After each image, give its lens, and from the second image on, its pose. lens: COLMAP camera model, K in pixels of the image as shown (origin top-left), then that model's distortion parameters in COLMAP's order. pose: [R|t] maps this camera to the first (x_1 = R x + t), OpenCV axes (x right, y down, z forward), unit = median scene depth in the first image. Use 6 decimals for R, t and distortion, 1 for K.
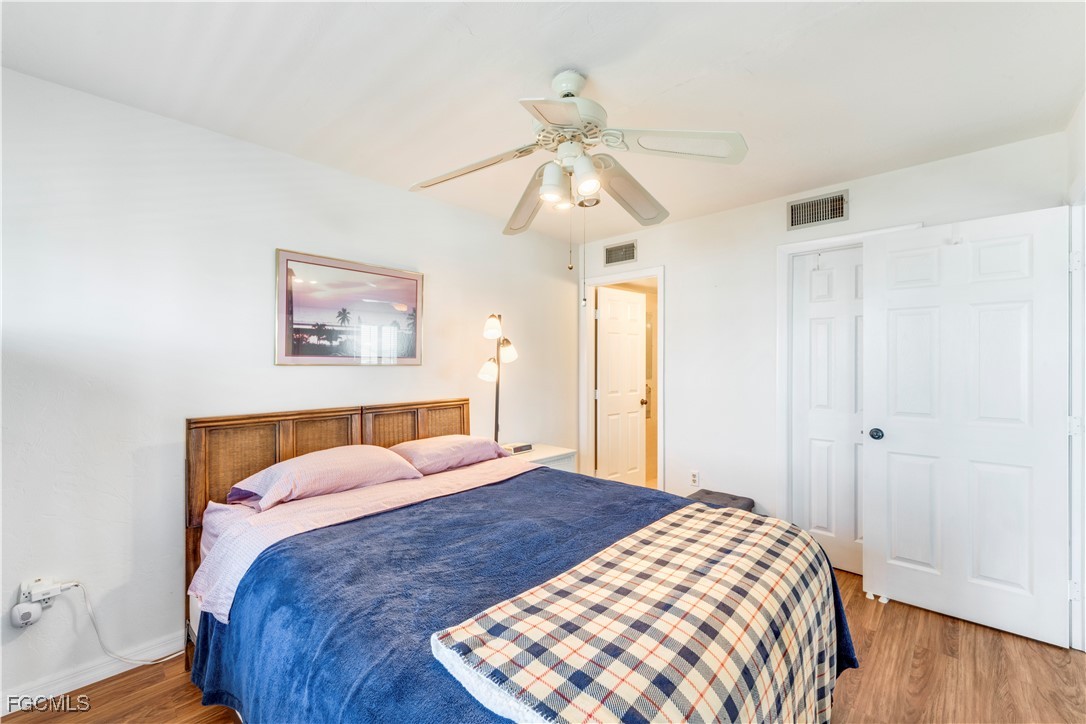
lens RADIAL K [[442.0, 0, 543.0], [0, 442.0, 362.0], [0, 0, 1]] dist [-0.000758, -0.000144]
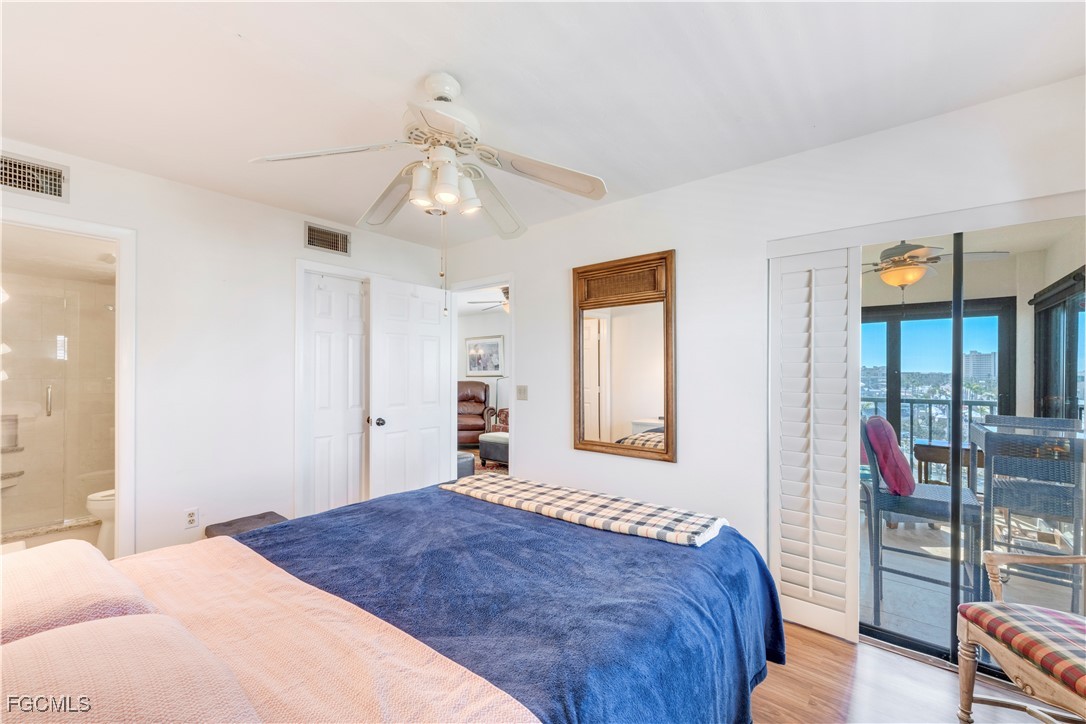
lens RADIAL K [[440.0, 0, 542.9], [0, 440.0, 357.1], [0, 0, 1]] dist [-0.000143, -0.000164]
pose [[-0.075170, 0.029992, 0.996720, -0.668651], [-0.005824, 0.999517, -0.030515, -0.000436], [-0.997154, -0.008098, -0.074959, 0.608555]]
